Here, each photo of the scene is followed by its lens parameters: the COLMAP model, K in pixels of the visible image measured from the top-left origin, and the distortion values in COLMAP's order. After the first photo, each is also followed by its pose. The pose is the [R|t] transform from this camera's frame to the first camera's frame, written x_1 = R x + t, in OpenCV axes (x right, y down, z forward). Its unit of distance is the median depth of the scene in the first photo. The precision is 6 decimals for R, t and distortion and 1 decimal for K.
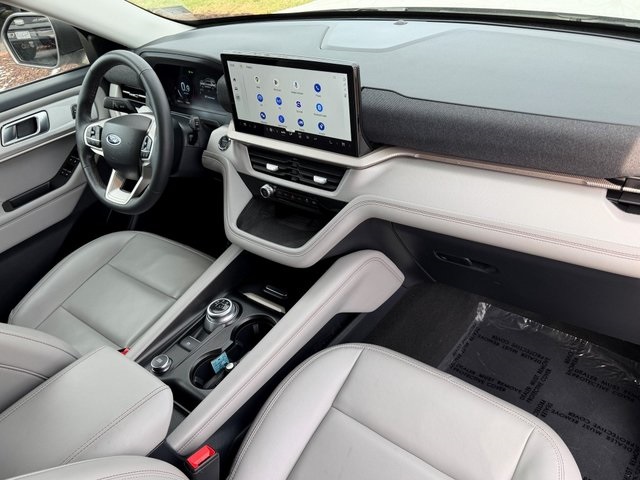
lens RADIAL K [[526.8, 0, 320.0], [0, 526.8, 240.0], [0, 0, 1]] dist [0.000607, -0.005692]
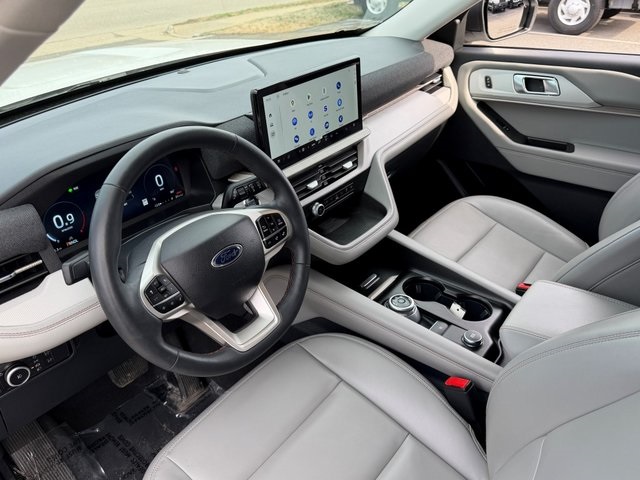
lens RADIAL K [[526.8, 0, 320.0], [0, 526.8, 240.0], [0, 0, 1]] dist [0.000607, -0.005692]
pose [[0.017464, -0.398549, 0.916981, -1.139117], [0.599278, 0.738303, 0.309477, -0.391078], [-0.800351, 0.544121, 0.251735, 0.848676]]
